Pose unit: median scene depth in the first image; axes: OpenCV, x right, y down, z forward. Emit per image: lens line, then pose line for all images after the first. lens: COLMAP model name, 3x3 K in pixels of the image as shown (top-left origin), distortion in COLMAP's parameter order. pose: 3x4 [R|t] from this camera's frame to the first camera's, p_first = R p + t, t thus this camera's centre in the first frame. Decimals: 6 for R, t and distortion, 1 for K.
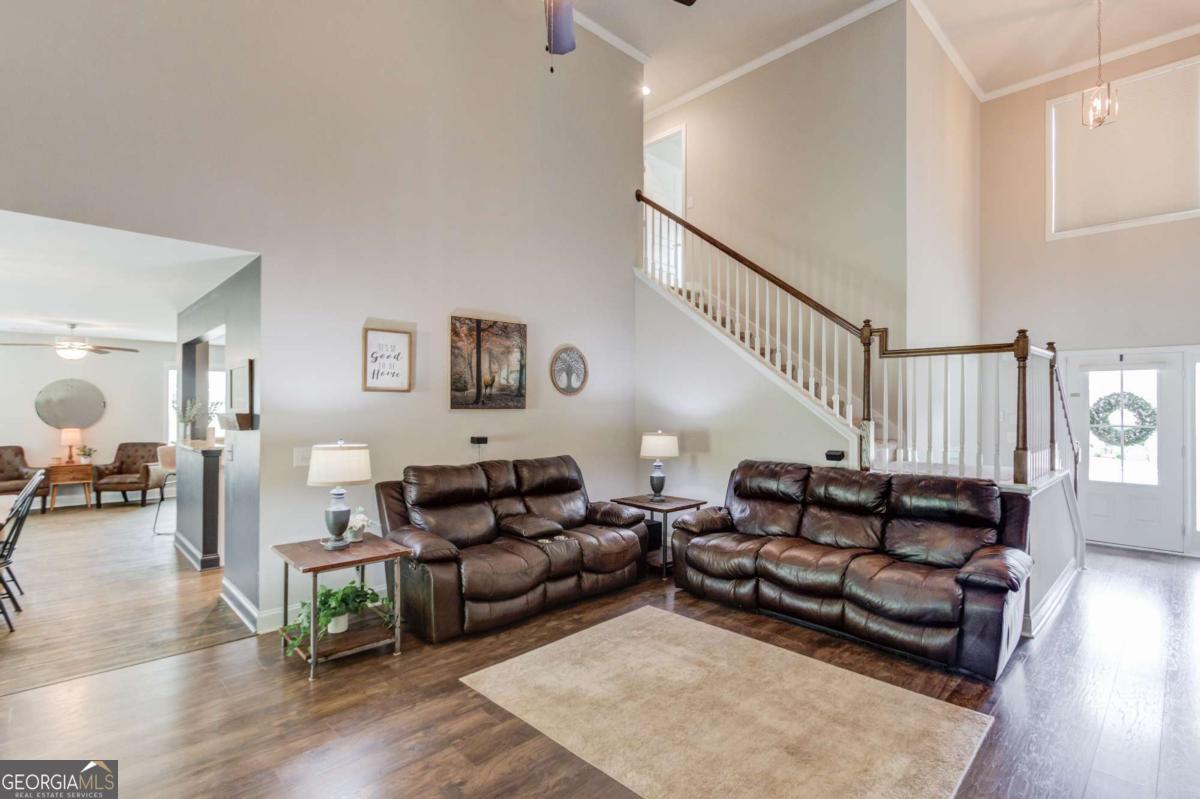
lens RADIAL K [[579.1, 0, 592.1], [0, 579.1, 401.2], [0, 0, 1]] dist [-0.012864, 0.008306]
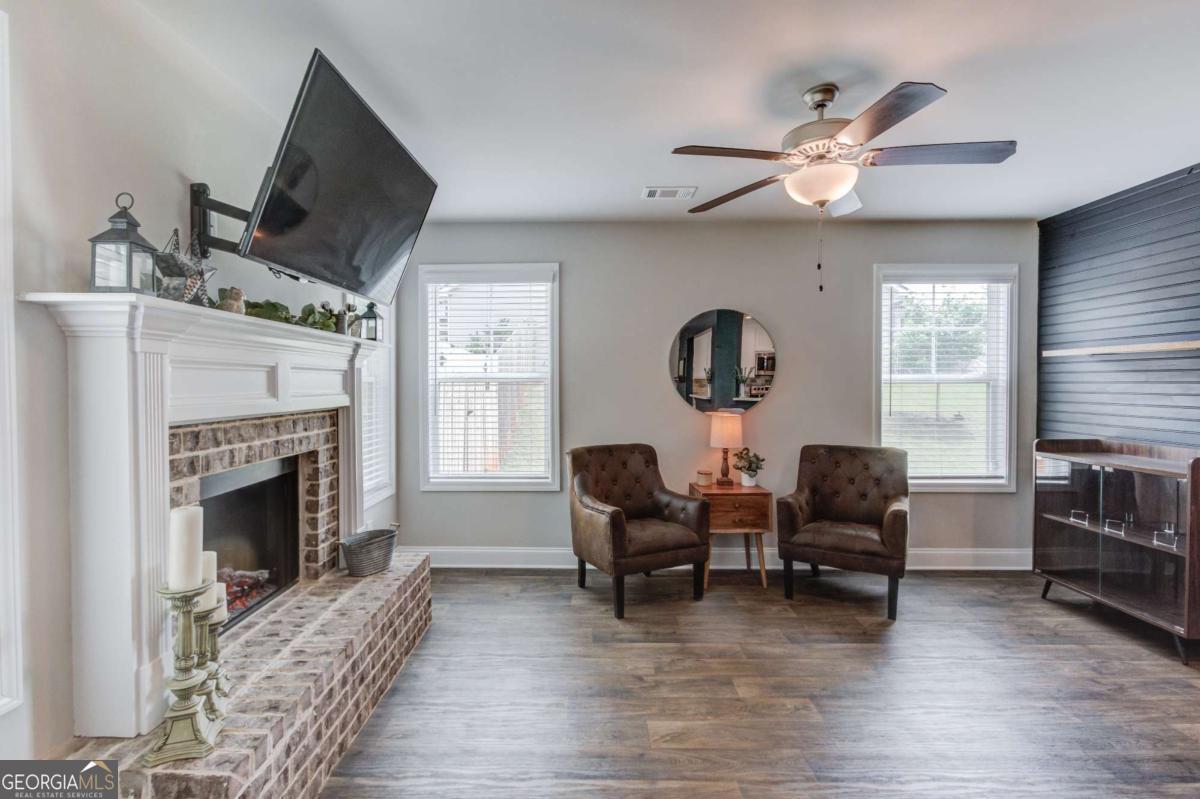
lens RADIAL K [[579.1, 0, 587.8], [0, 579.1, 402.7], [0, 0, 1]] dist [-0.012864, 0.008306]
pose [[0.716200, 0.023013, -0.697516, -1.044522], [0.000335, 0.999445, 0.033319, 0.038313], [0.697895, -0.024096, 0.715794, 0.922431]]
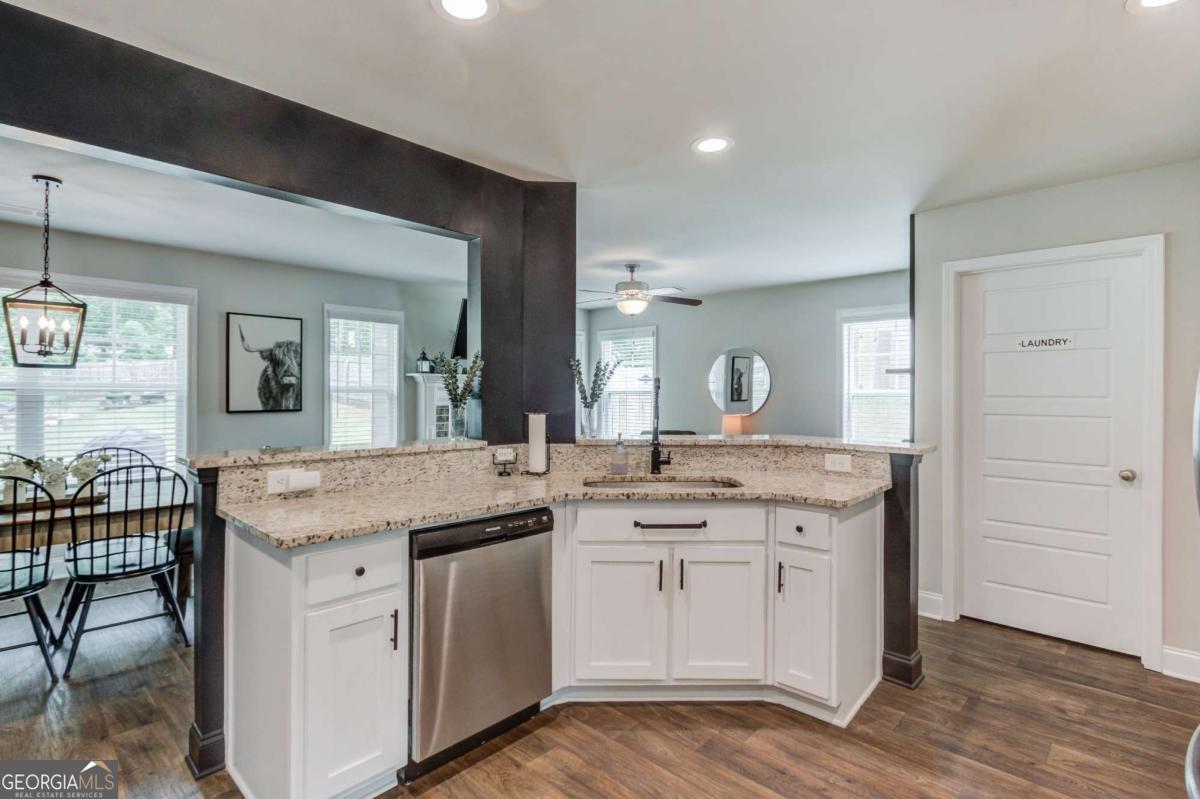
lens RADIAL K [[579.1, 0, 599.9], [0, 579.1, 391.4], [0, 0, 1]] dist [-0.012864, 0.008306]
pose [[0.040636, 0.003081, -0.999169, -0.236715], [-0.002570, 0.999992, 0.002979, 0.026987], [0.999171, 0.002447, 0.040644, 1.276872]]
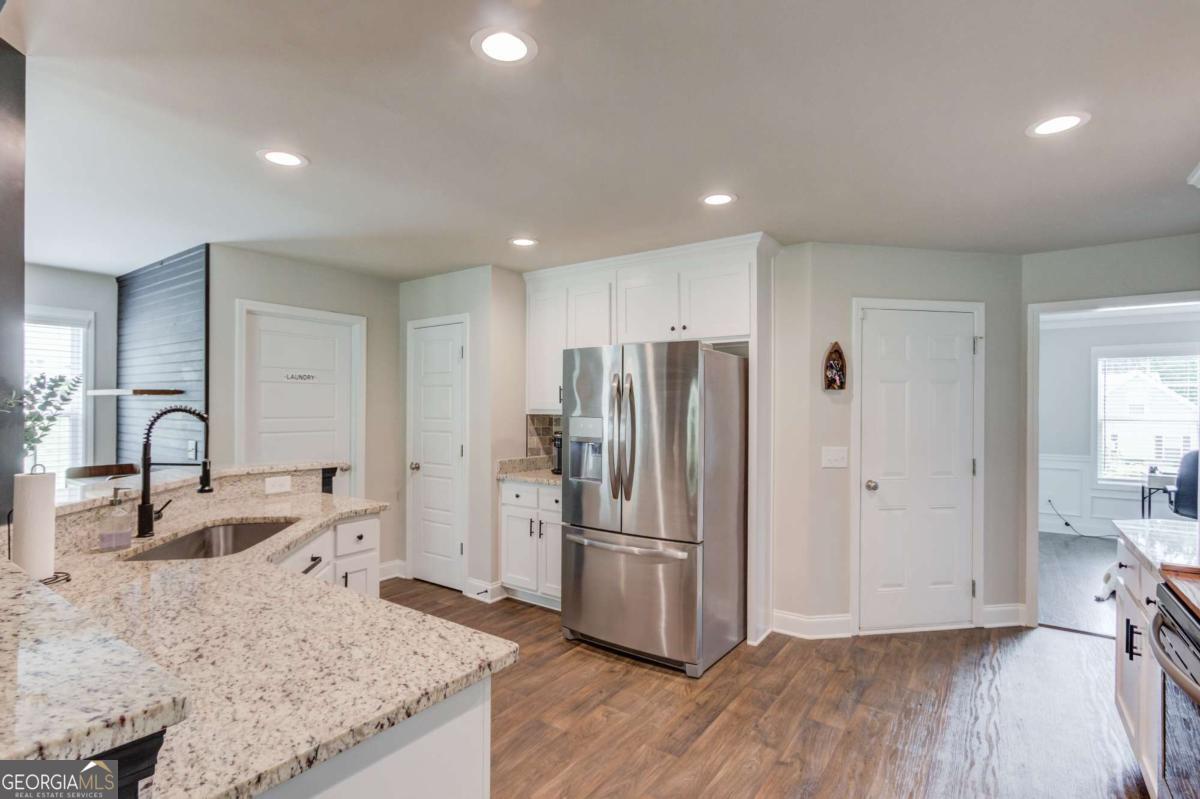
lens RADIAL K [[579.1, 0, 598.9], [0, 579.1, 405.1], [0, 0, 1]] dist [-0.012864, 0.008306]
pose [[0.983441, 0.011033, 0.180890, -0.567459], [-0.010743, 0.999939, -0.002587, 0.012825], [-0.180908, 0.000601, 0.983500, 0.884032]]
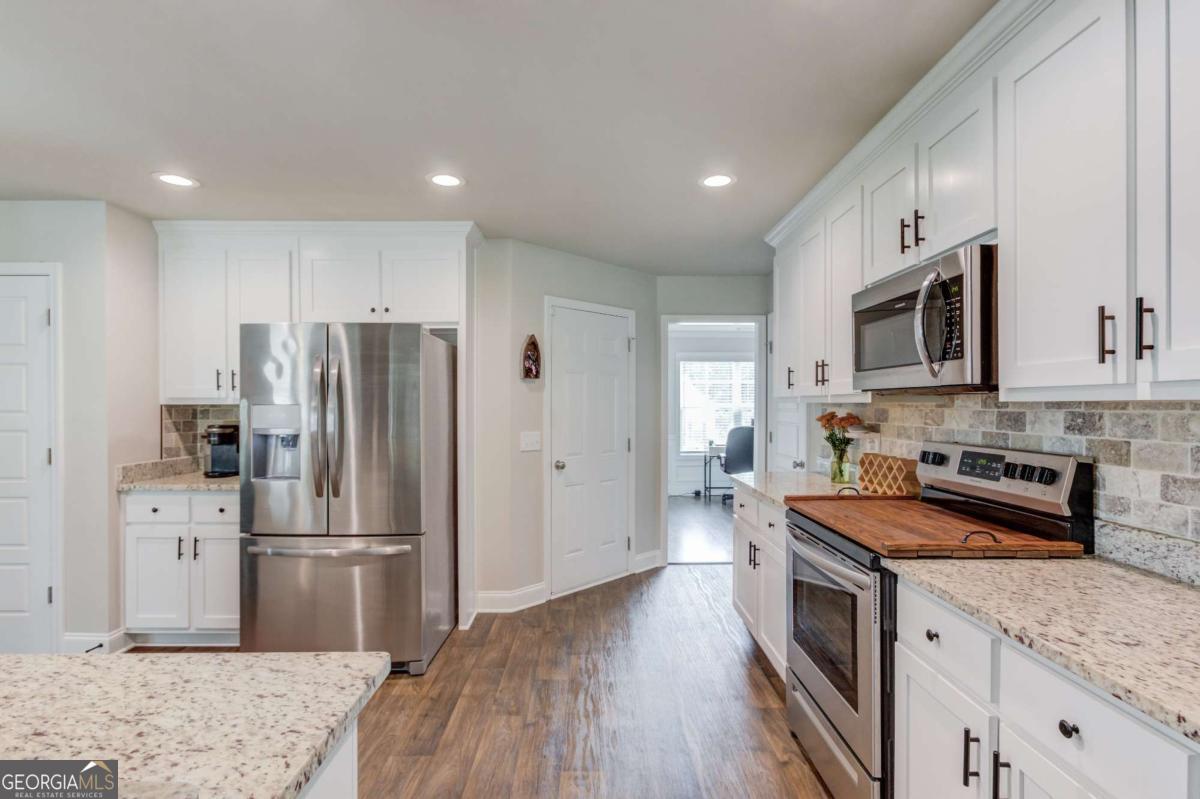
lens RADIAL K [[579.1, 0, 600.3], [0, 579.1, 404.0], [0, 0, 1]] dist [-0.012864, 0.008306]
pose [[0.689859, 0.004409, 0.723931, -0.648731], [-0.005309, 0.999985, -0.001031, 0.022904], [-0.723925, -0.003133, 0.689872, 0.927911]]
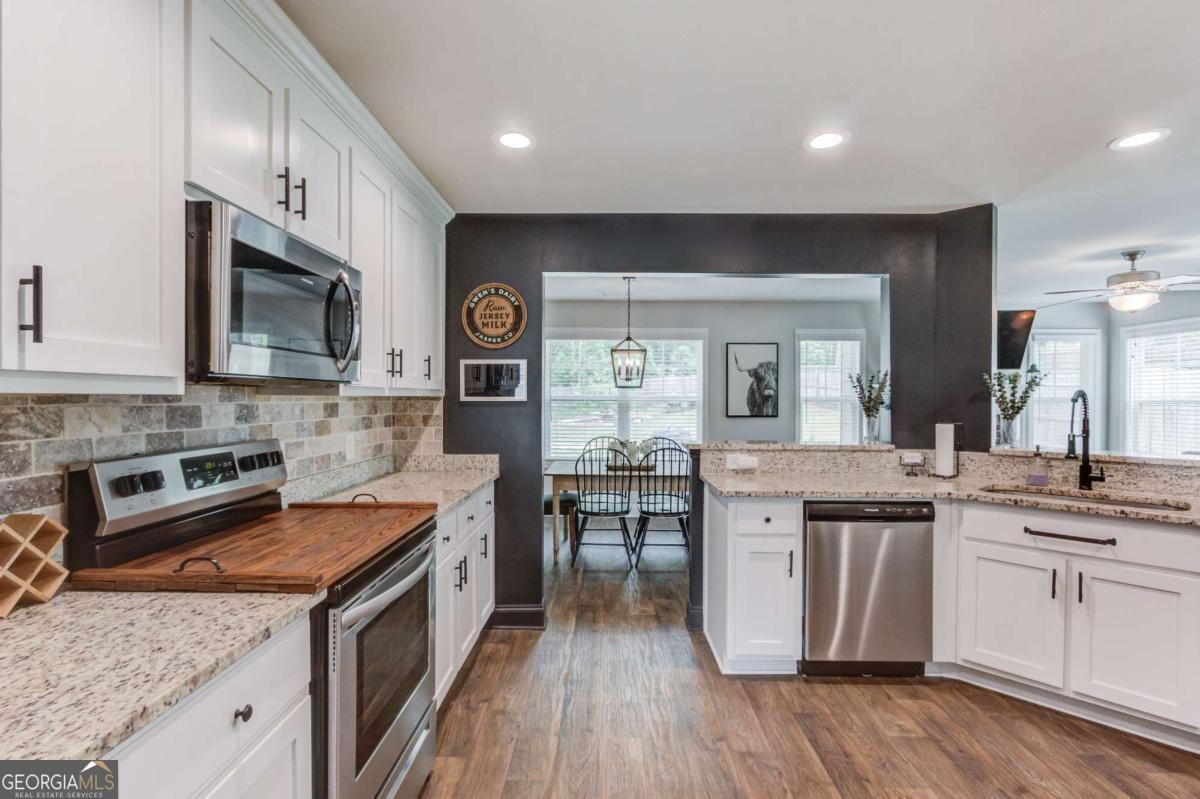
lens RADIAL K [[579.1, 0, 602.6], [0, 579.1, 404.4], [0, 0, 1]] dist [-0.012864, 0.008306]
pose [[-0.704373, 0.010388, -0.709754, -0.096452], [0.001277, 0.999910, 0.013368, 0.020968], [0.709829, 0.008509, -0.704323, 1.417125]]
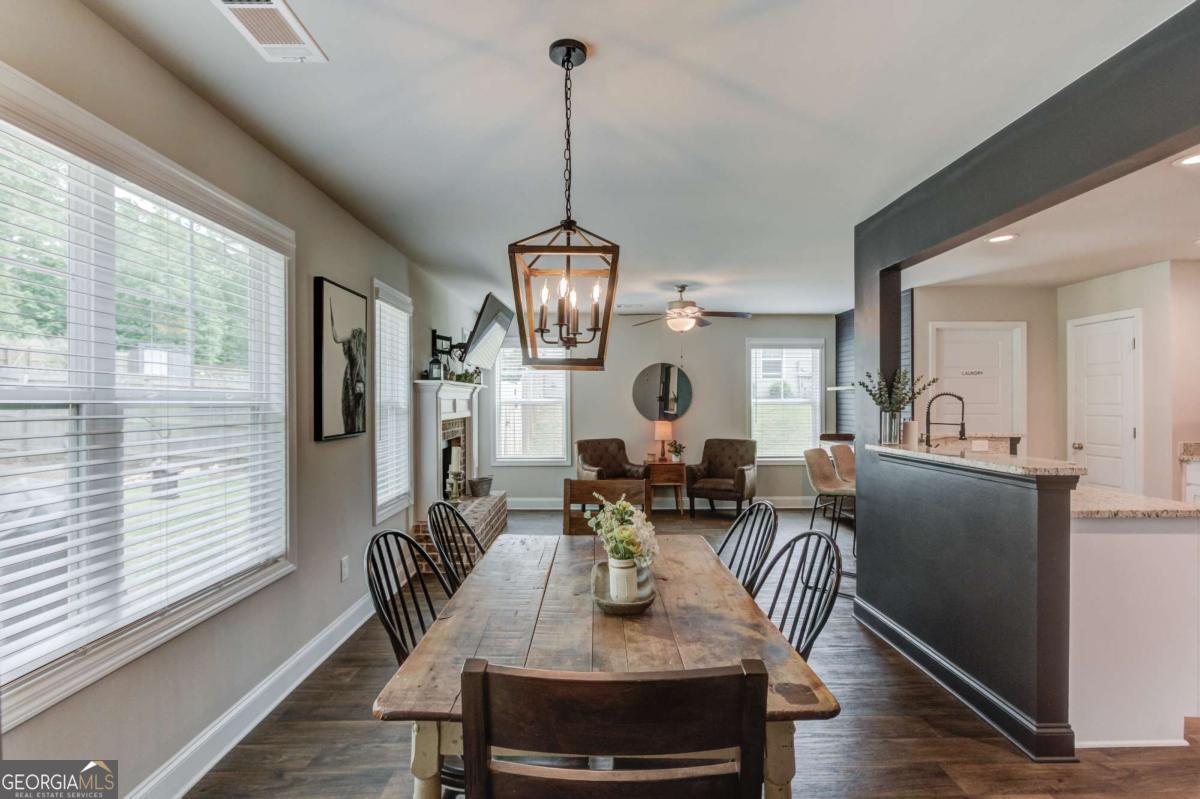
lens RADIAL K [[579.1, 0, 603.6], [0, 579.1, 396.6], [0, 0, 1]] dist [-0.012864, 0.008306]
pose [[0.730439, -0.003217, -0.682970, -0.600740], [0.000190, 0.999990, -0.004506, 0.024967], [0.682978, 0.003162, 0.730432, 0.483898]]
